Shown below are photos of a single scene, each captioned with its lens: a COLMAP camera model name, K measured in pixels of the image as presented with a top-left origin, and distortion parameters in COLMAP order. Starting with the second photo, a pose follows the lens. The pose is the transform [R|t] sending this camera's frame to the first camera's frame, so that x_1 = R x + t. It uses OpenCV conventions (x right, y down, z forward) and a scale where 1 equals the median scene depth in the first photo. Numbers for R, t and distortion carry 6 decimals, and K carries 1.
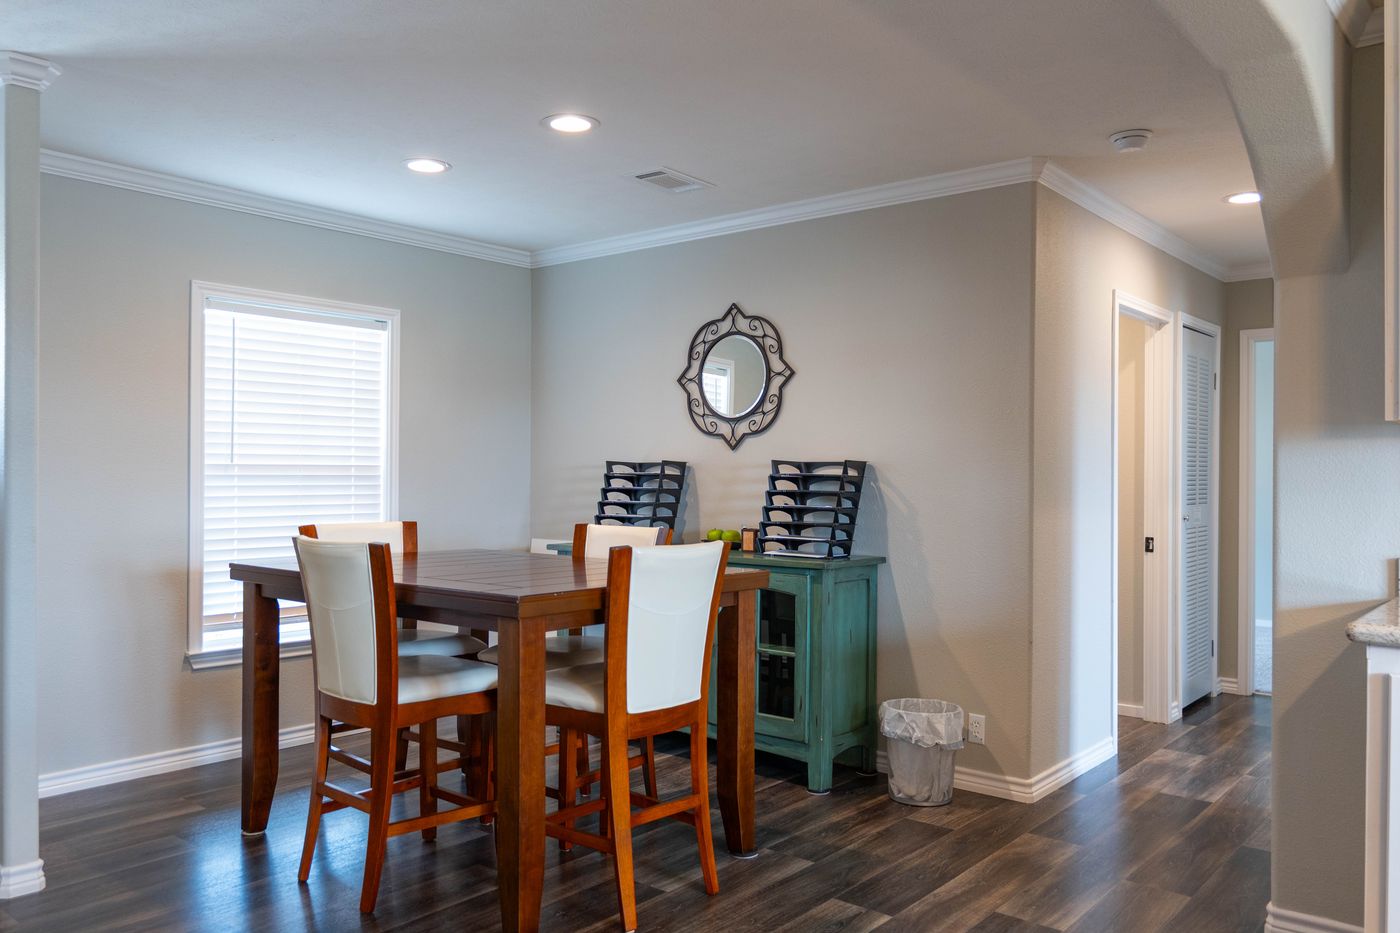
lens RADIAL K [[1015.5, 0, 700.0], [0, 1015.5, 466.5], [0, 0, 1]] dist [-0.084642, 0.194993]
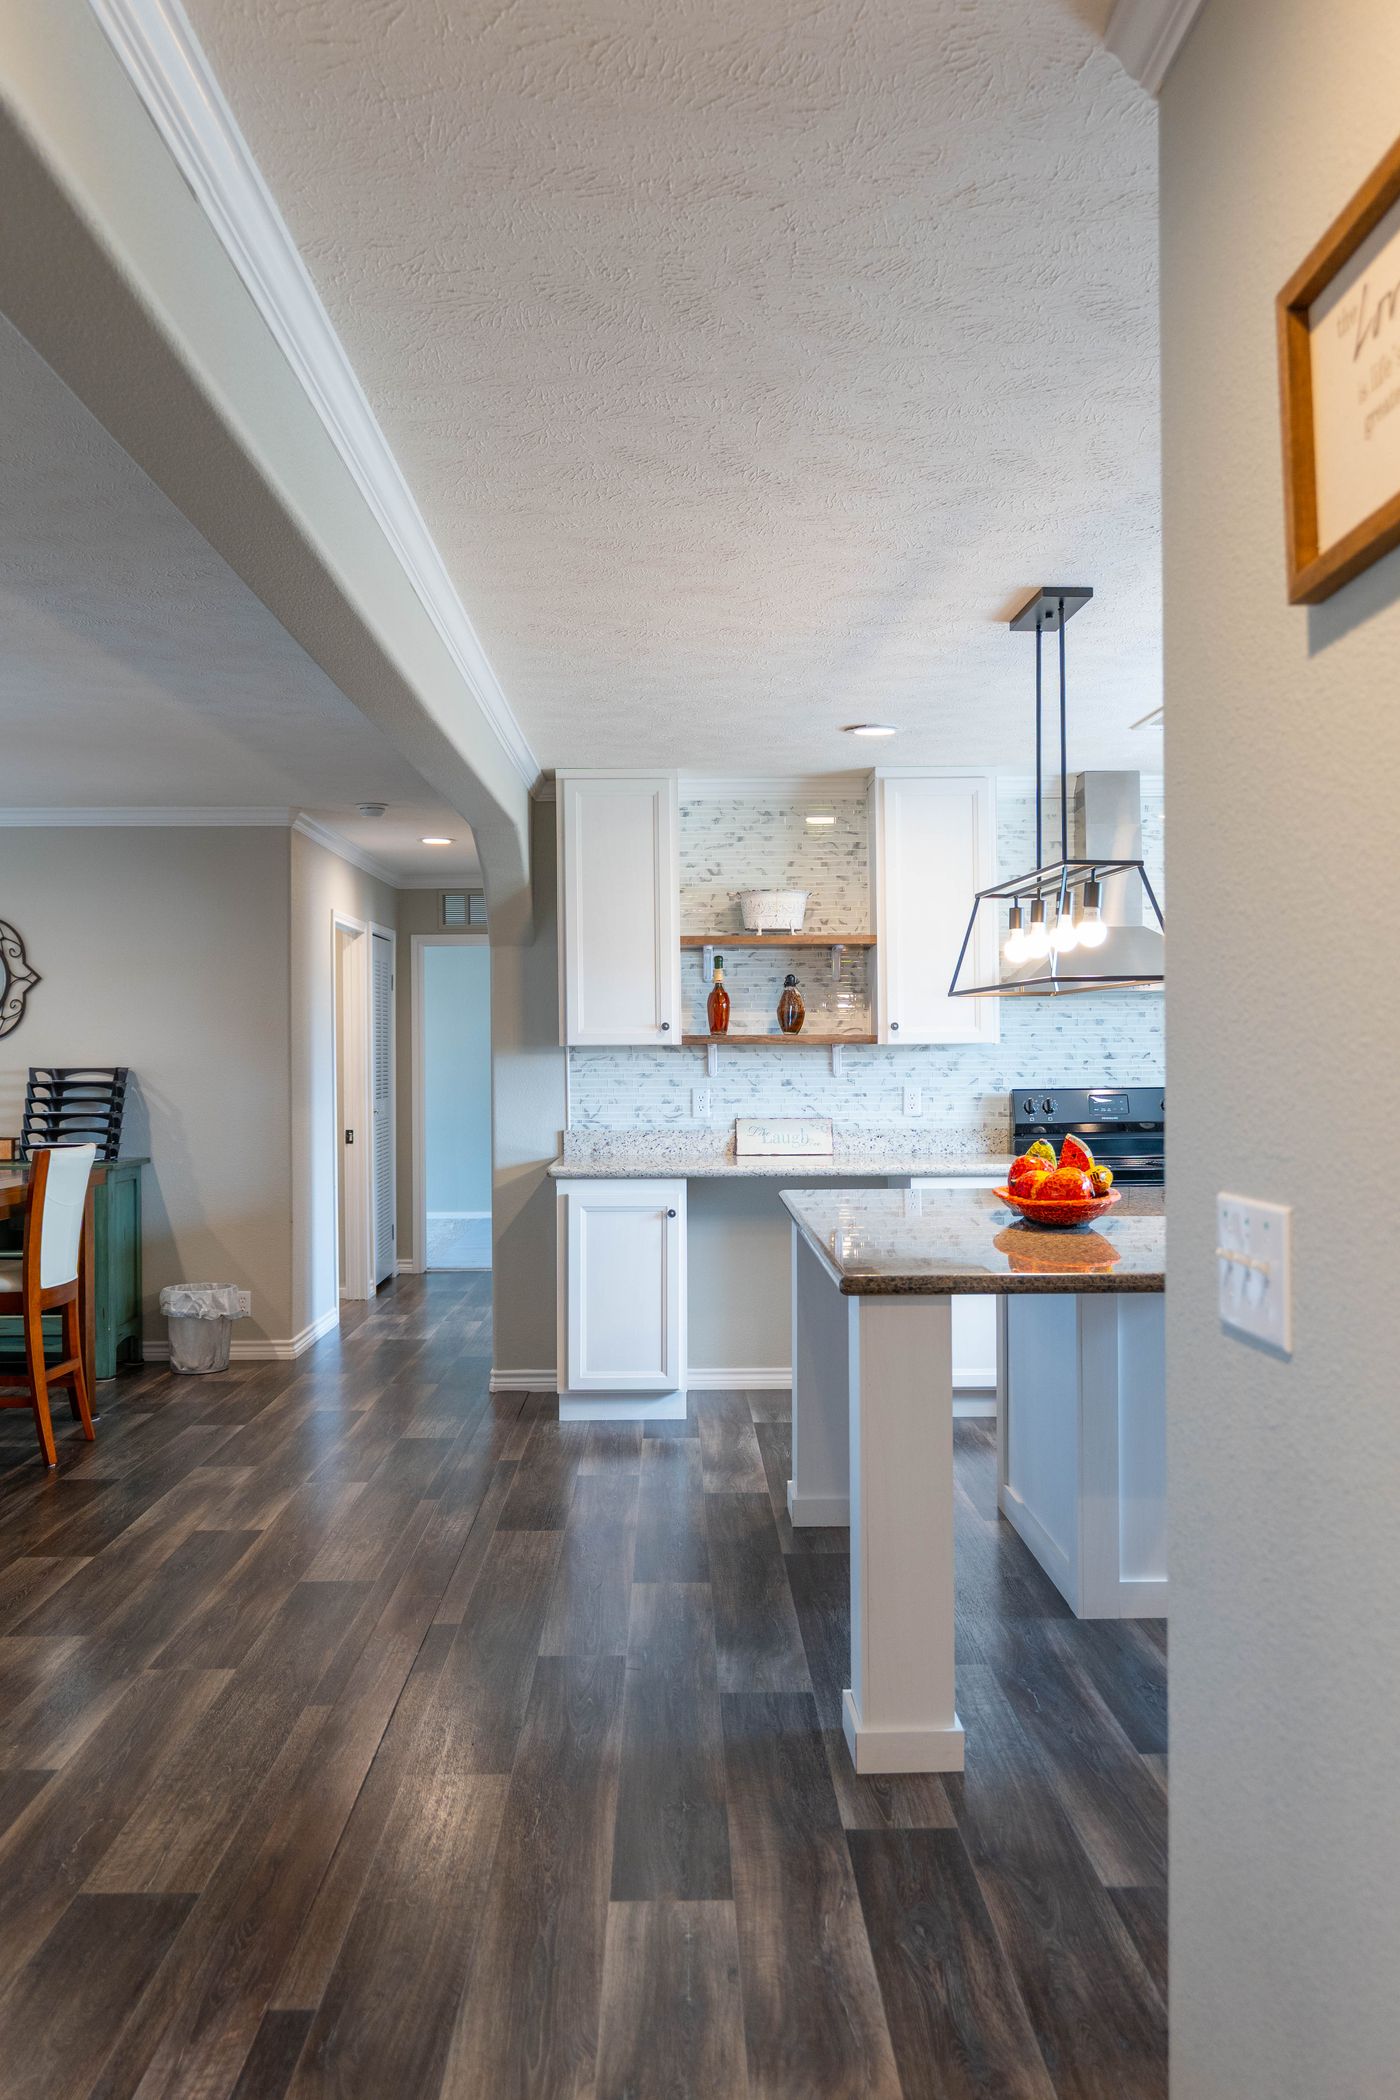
lens RADIAL K [[1527.4, 0, 700.0], [0, 1527.4, 1050.0], [0, 0, 1]] dist [-0.000504, 0.000464]
pose [[0.736358, -0.013411, 0.676459, -0.450902], [0.013325, 0.999897, 0.005319, -0.022513], [-0.676461, 0.005097, 0.736461, -0.542201]]
